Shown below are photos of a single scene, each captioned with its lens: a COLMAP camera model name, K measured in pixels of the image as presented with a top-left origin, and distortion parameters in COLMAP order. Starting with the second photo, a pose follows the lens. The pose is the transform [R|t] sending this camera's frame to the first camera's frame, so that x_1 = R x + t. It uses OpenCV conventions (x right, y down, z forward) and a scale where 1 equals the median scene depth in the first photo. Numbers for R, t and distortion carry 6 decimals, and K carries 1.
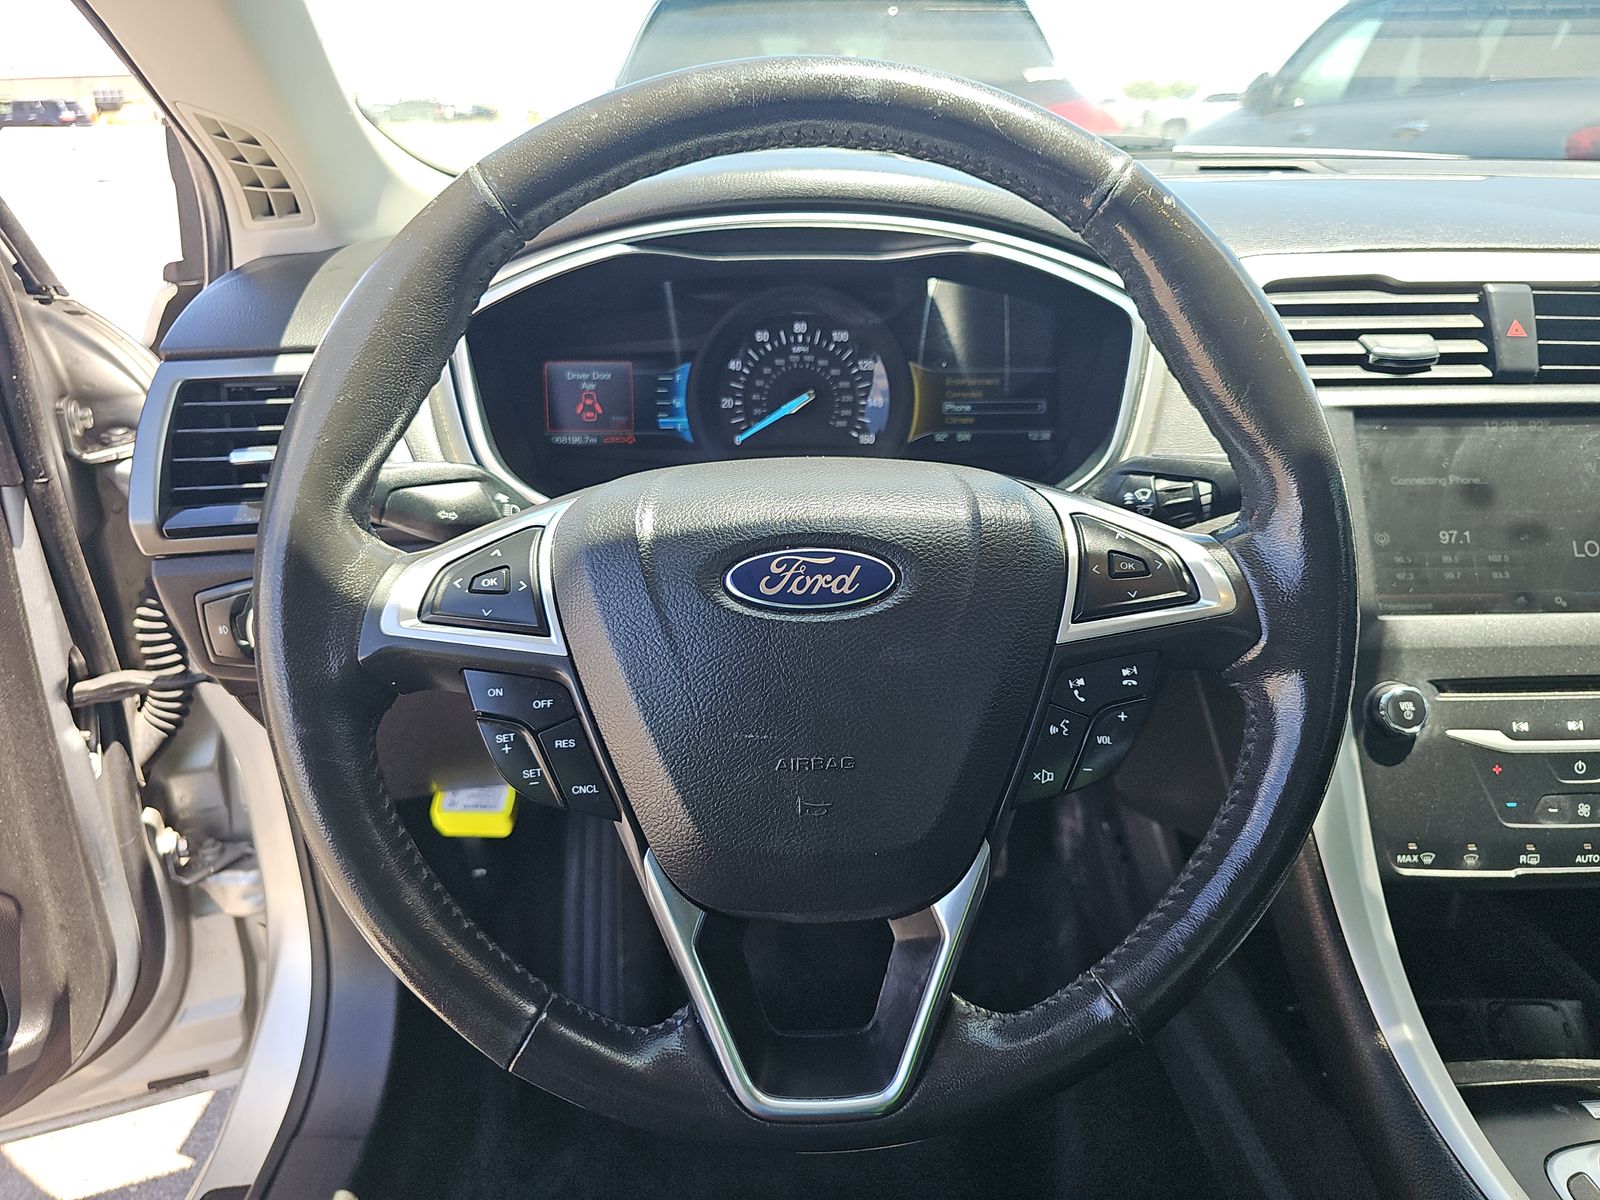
lens RADIAL K [[1067.6, 0, 806.4], [0, 1067.6, 614.9], [0, 0, 1]] dist [0.008556, -0.020218]
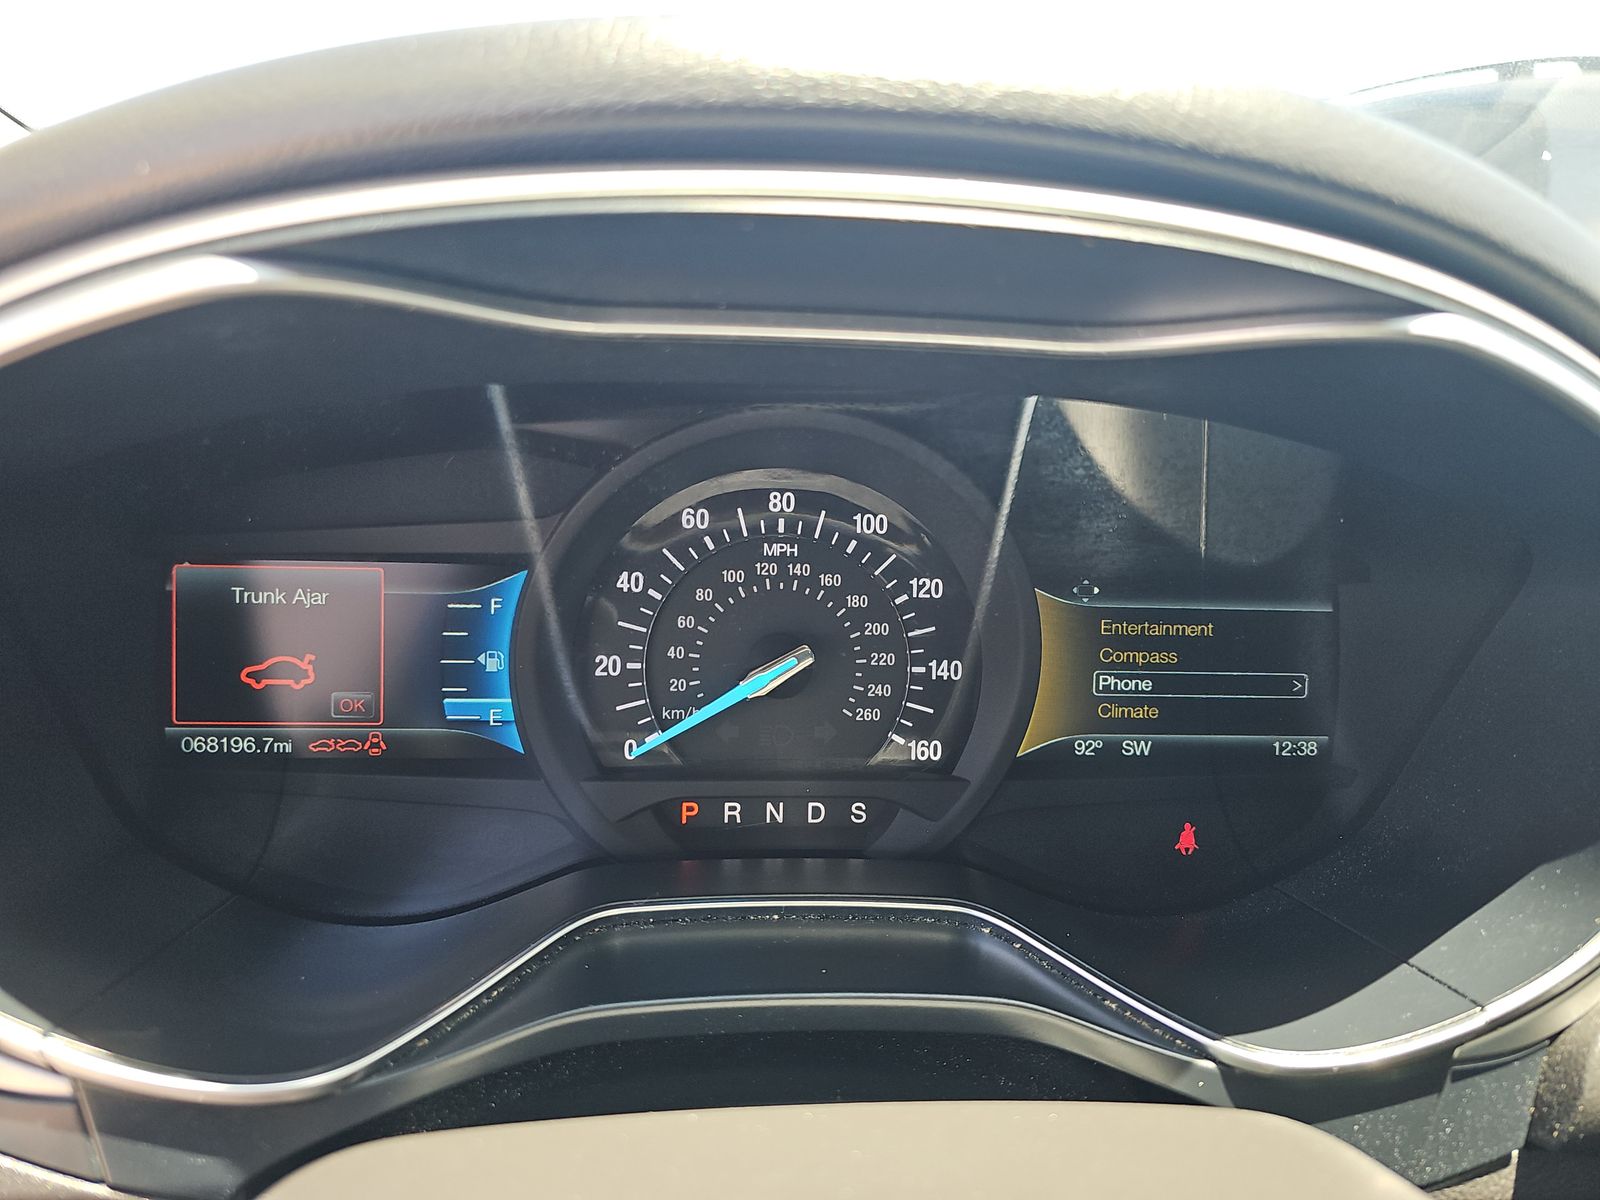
lens RADIAL K [[1067.6, 0, 802.5], [0, 1067.6, 585.9], [0, 0, 1]] dist [0.008556, -0.020218]
pose [[0.995636, 0.024788, 0.089966, -0.036211], [-0.013670, 0.992417, -0.122158, -0.180752], [-0.092312, 0.120395, 0.988425, 0.568046]]
